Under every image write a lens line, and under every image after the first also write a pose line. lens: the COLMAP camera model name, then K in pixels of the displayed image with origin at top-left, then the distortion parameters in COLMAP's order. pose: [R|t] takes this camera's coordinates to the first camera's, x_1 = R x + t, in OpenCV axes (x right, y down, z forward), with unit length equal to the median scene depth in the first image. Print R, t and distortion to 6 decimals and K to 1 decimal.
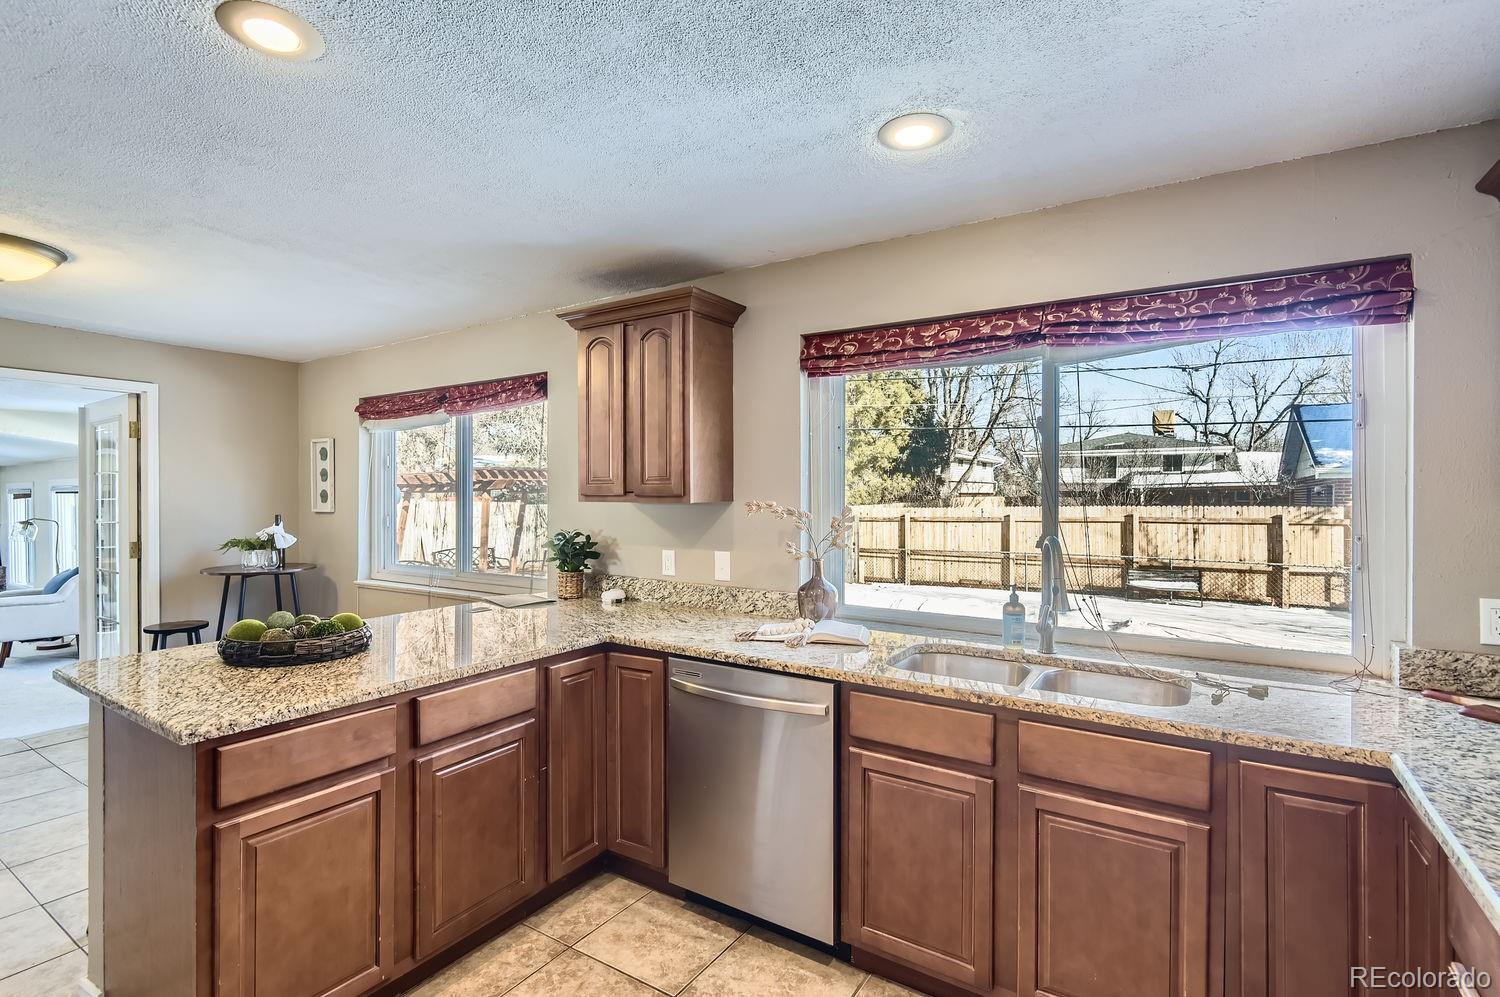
lens RADIAL K [[700.3, 0, 750.0], [0, 700.3, 498.5], [0, 0, 1]] dist [-0.001792, -0.001124]
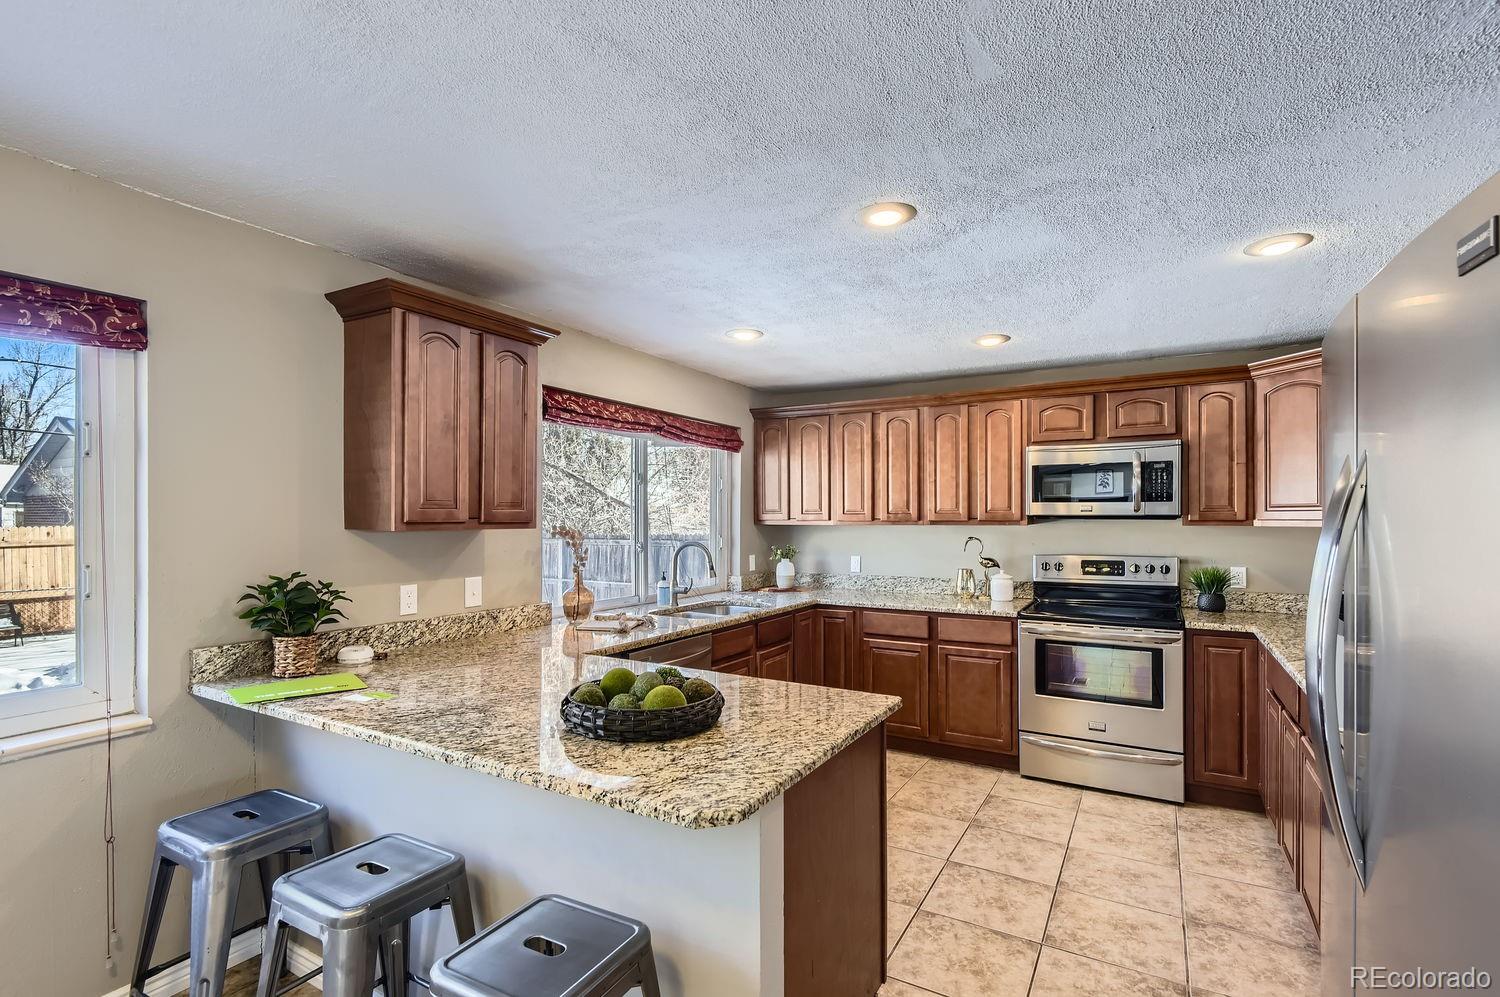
lens RADIAL K [[692.4, 0, 749.8], [0, 692.4, 507.3], [0, 0, 1]] dist [0.012521, -0.015193]
pose [[-0.050909, 0.010136, 0.998652, -1.121185], [0.002713, 0.999946, -0.010011, -0.012718], [-0.998700, 0.002199, -0.050934, 0.714897]]
